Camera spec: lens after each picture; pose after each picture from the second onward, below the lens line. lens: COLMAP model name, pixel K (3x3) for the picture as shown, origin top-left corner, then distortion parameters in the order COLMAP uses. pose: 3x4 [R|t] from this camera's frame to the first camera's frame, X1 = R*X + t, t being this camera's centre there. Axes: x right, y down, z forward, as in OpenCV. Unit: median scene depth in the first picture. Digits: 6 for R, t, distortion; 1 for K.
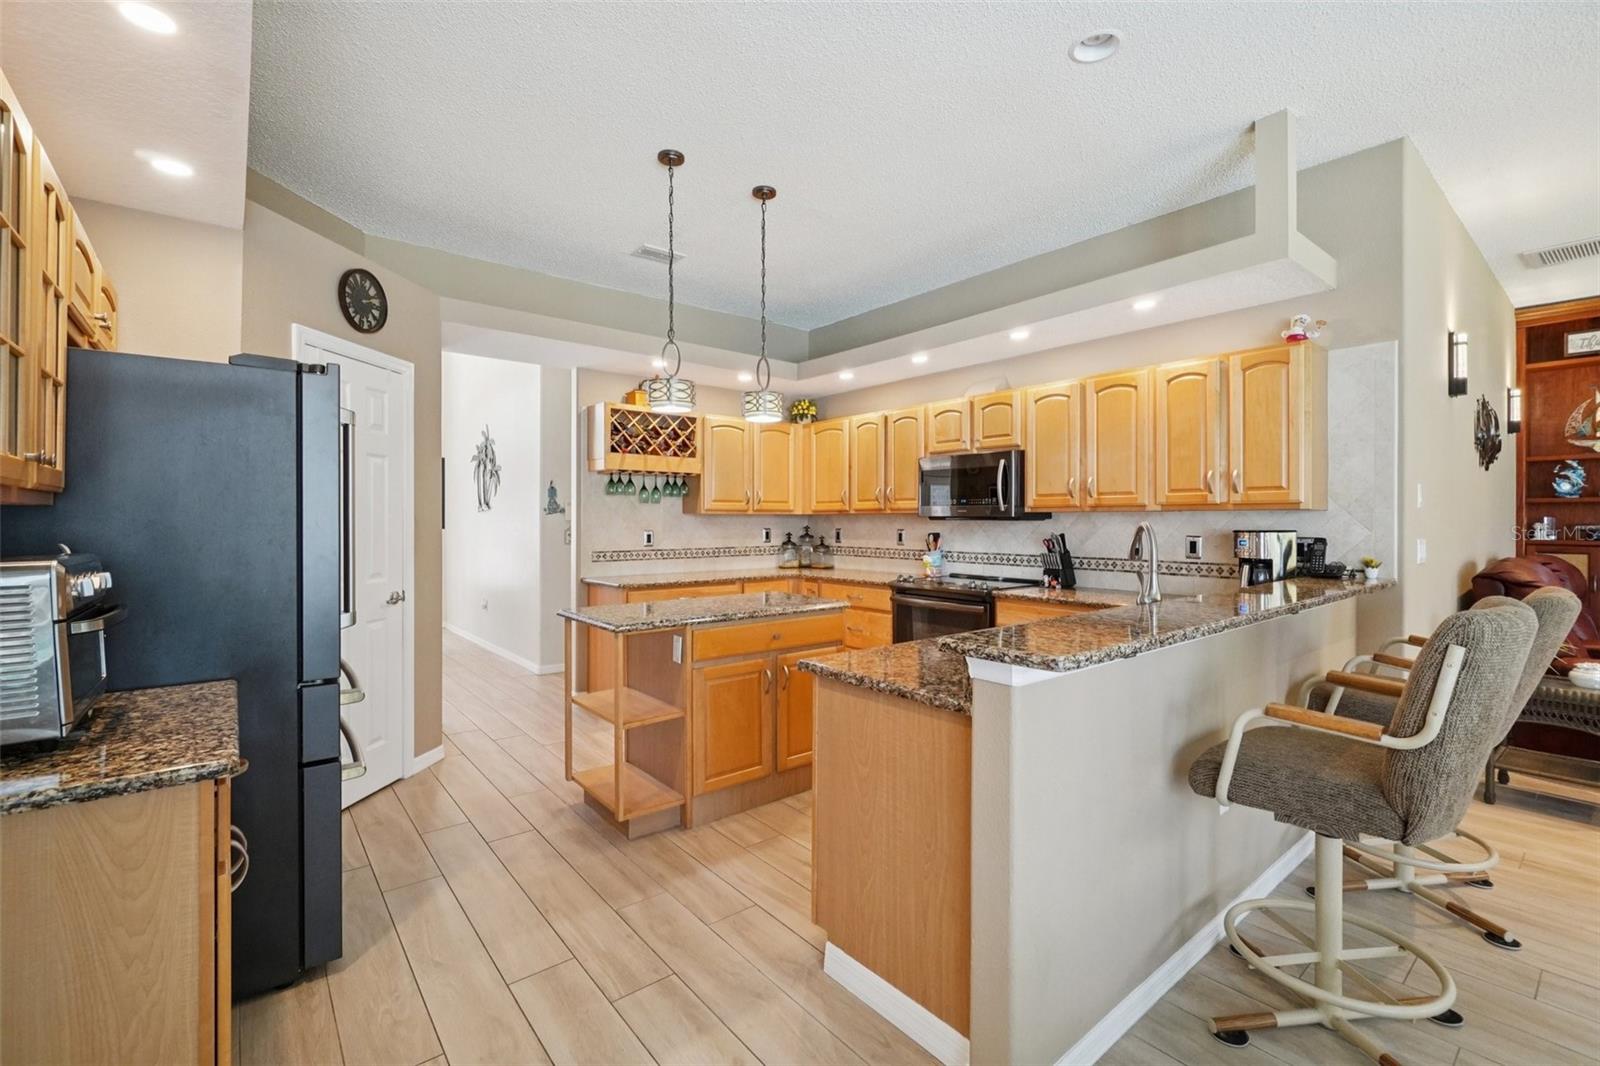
lens RADIAL K [[695.4, 0, 808.0], [0, 695.4, 533.4], [0, 0, 1]] dist [-0.000022, -0.002114]
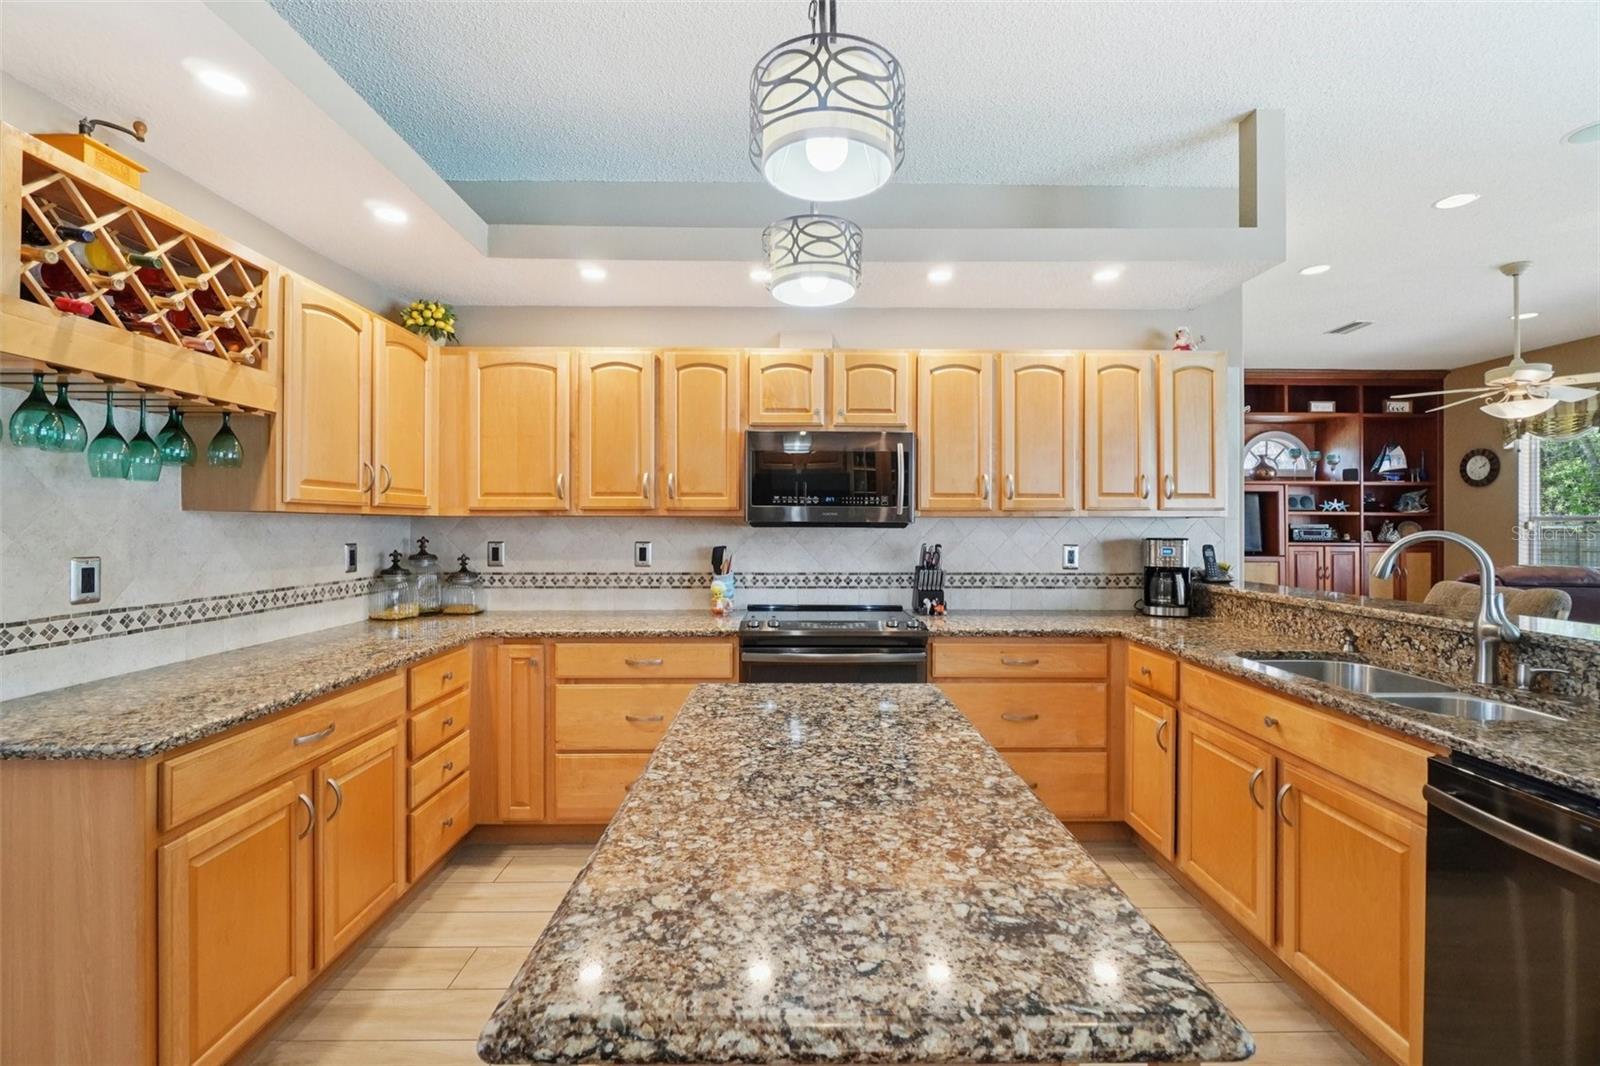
lens RADIAL K [[695.4, 0, 802.2], [0, 695.4, 535.2], [0, 0, 1]] dist [-0.000022, -0.002114]
pose [[0.626330, -0.009383, 0.779502, -0.270447], [0.014041, 0.999901, 0.000754, -0.009999], [-0.779432, 0.010473, 0.626399, 0.492783]]
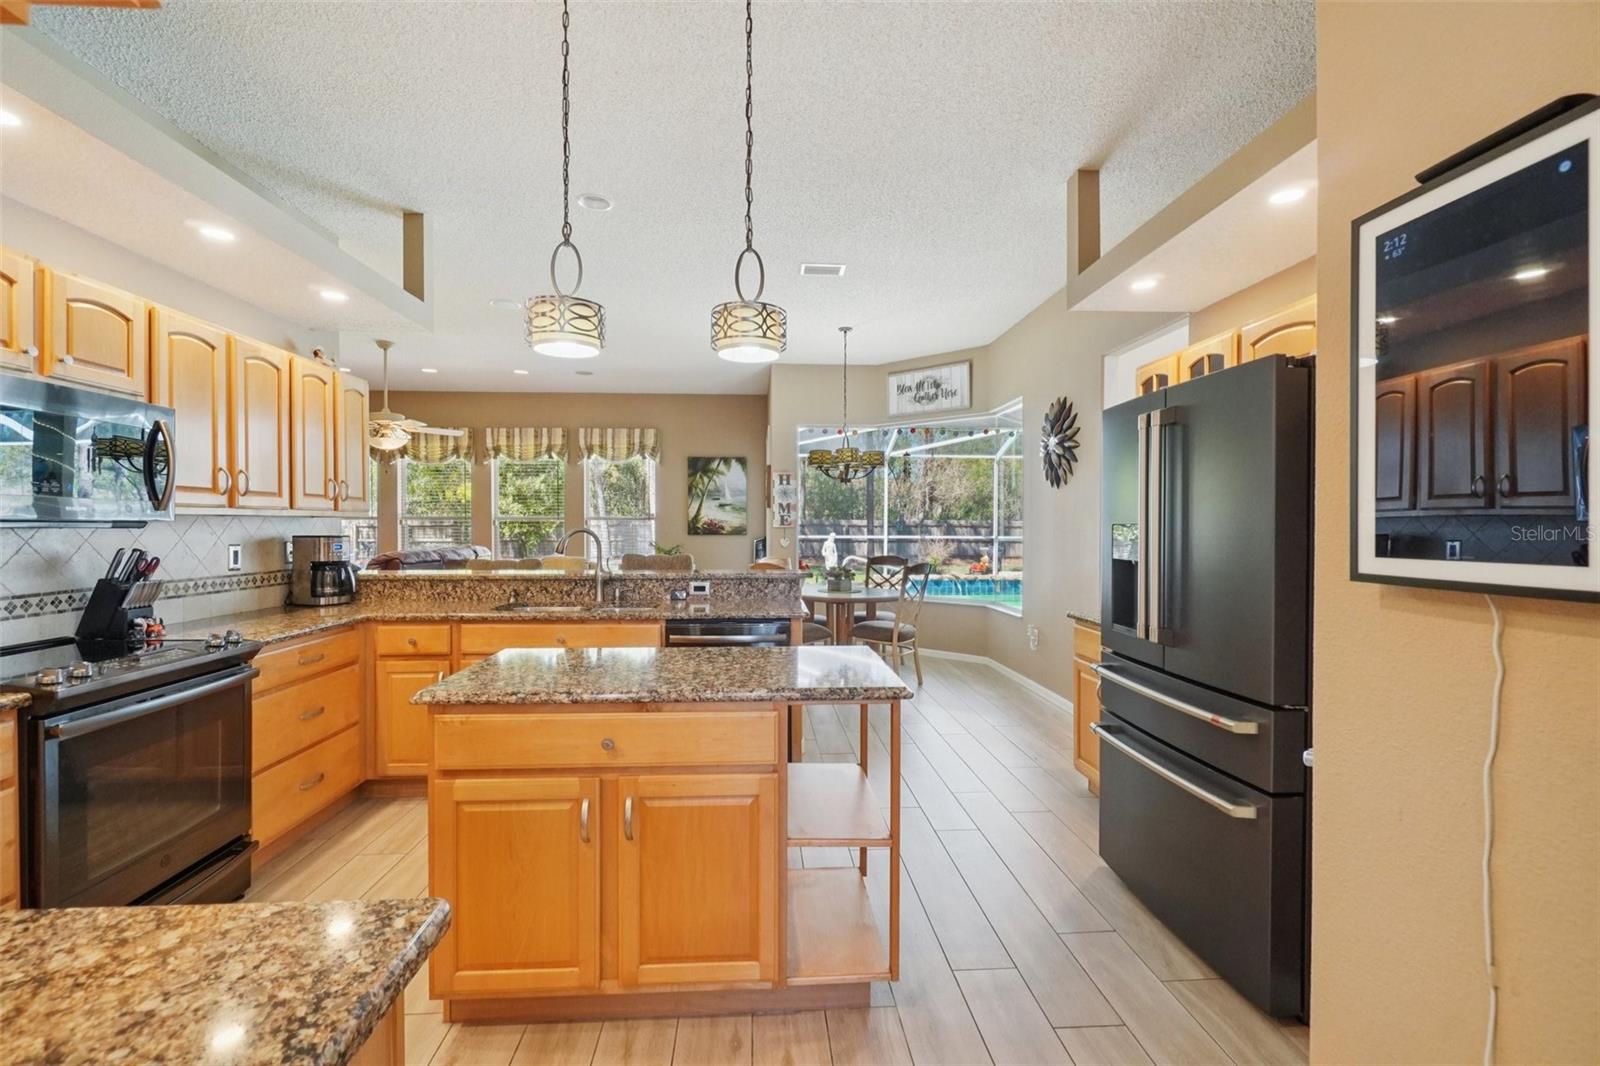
lens RADIAL K [[695.4, 0, 799.6], [0, 695.4, 536.3], [0, 0, 1]] dist [-0.000022, -0.002114]
pose [[-0.811067, -0.011140, 0.584848, -0.370943], [0.010223, 0.999396, 0.033213, -0.019585], [-0.584865, 0.032917, -0.810463, 0.907915]]
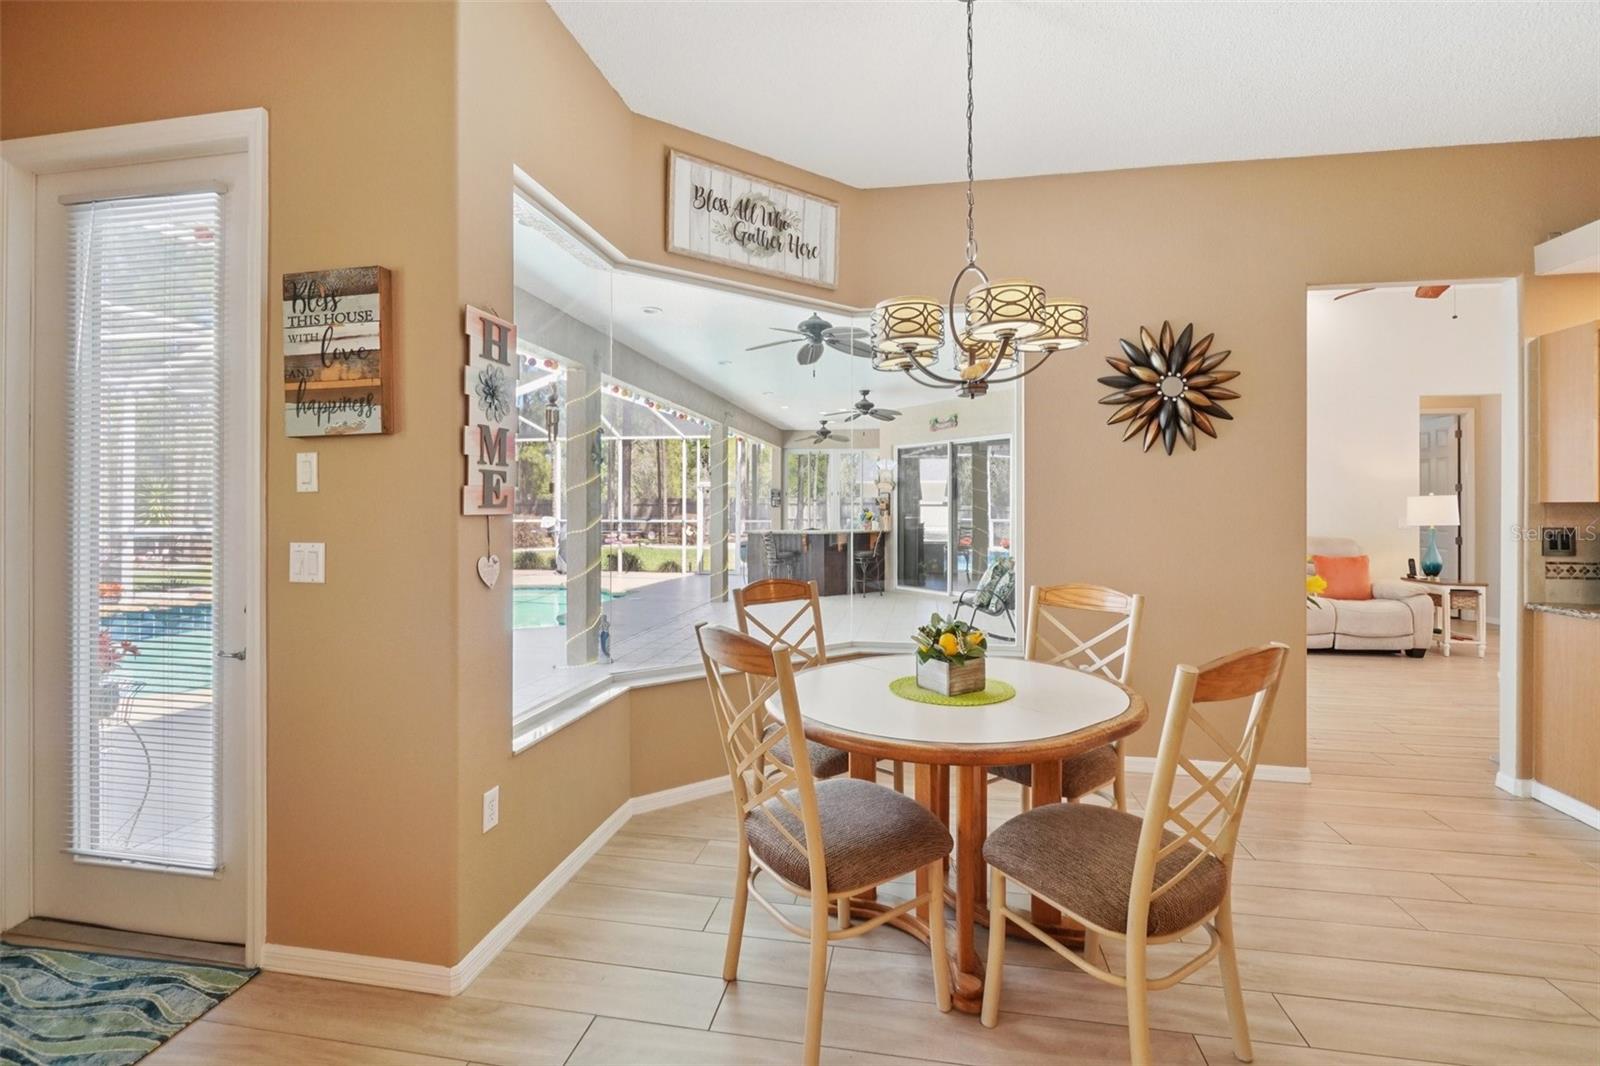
lens RADIAL K [[695.4, 0, 807.5], [0, 695.4, 509.3], [0, 0, 1]] dist [-0.000022, -0.002114]
pose [[-0.763004, -0.000483, -0.646394, 0.581208], [-0.014859, 0.999749, 0.016793, -0.004060], [0.646223, 0.022418, -0.762819, 0.201178]]
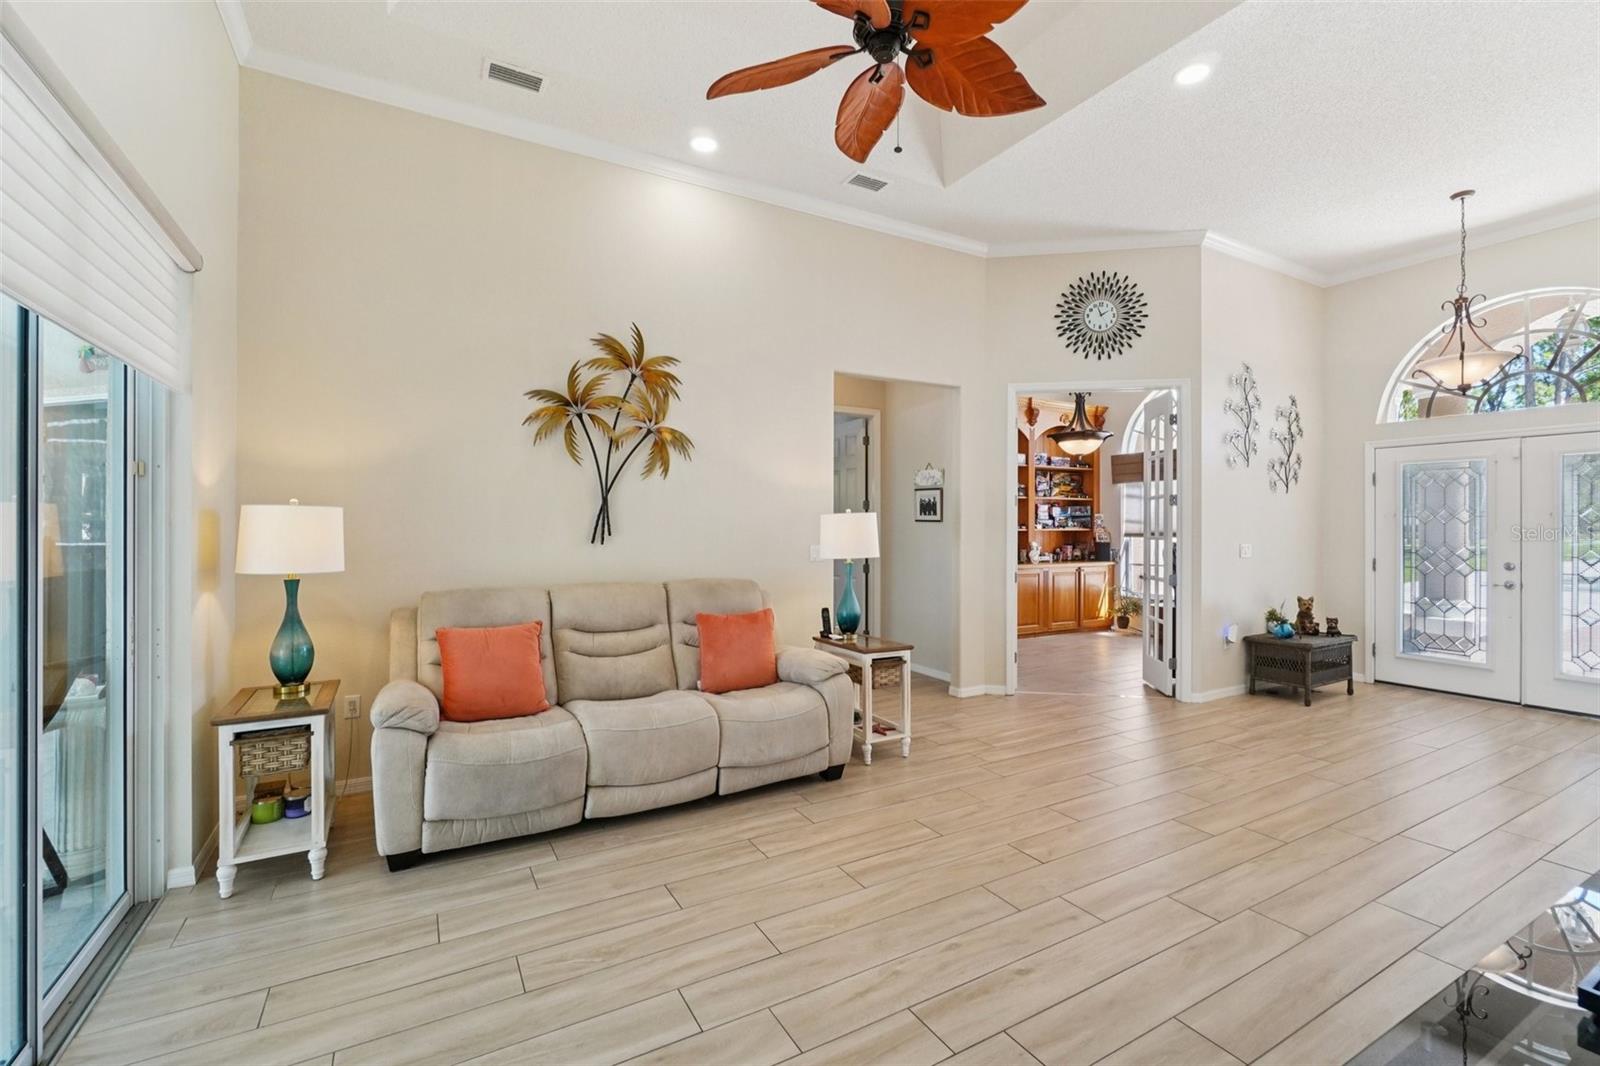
lens RADIAL K [[695.4, 0, 802.3], [0, 695.4, 527.0], [0, 0, 1]] dist [-0.000022, -0.002114]
pose [[-0.178452, -0.000435, -0.983949, -0.254297], [-0.019647, 0.999802, 0.003122, -0.008963], [0.983753, 0.019889, -0.178425, 0.068191]]
